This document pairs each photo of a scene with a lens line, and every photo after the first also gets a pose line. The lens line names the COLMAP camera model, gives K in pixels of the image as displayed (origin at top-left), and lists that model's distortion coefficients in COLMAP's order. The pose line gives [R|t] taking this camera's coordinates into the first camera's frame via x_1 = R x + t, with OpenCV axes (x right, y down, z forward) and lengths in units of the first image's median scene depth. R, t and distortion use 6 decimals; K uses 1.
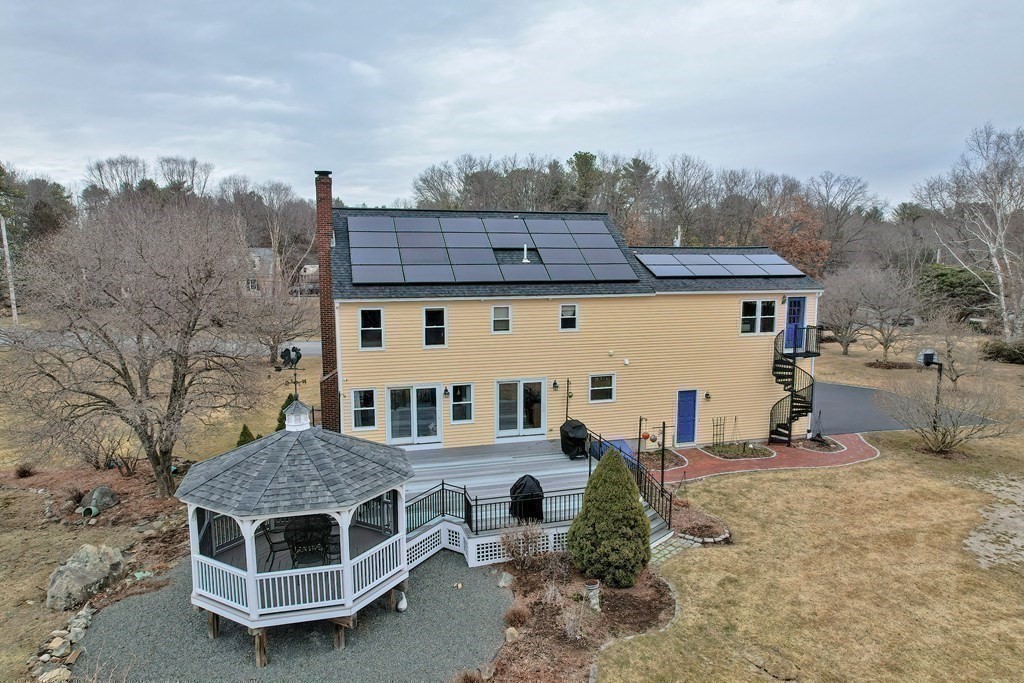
lens RADIAL K [[657.4, 0, 512.0], [0, 657.4, 341.5], [0, 0, 1]] dist [-0.019443, 0.004146]
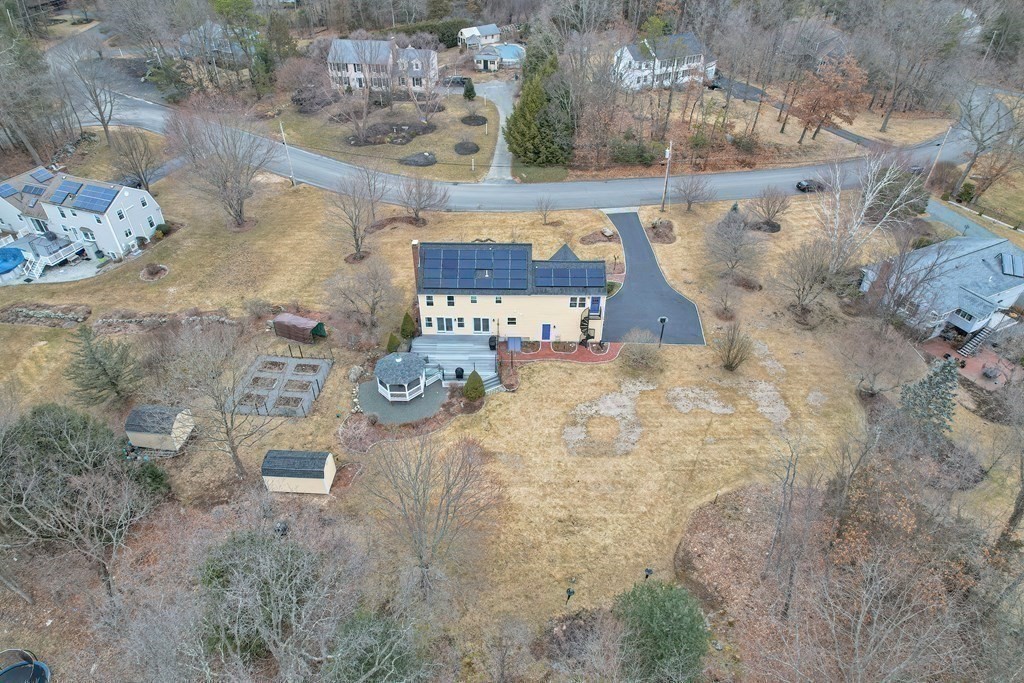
lens RADIAL K [[657.4, 0, 512.0], [0, 657.4, 341.5], [0, 0, 1]] dist [-0.019443, 0.004146]
pose [[0.958286, 0.181680, -0.220638, 0.834071], [-0.044830, 0.857958, 0.511760, -1.394408], [0.282275, -0.480521, 0.830313, -1.474334]]
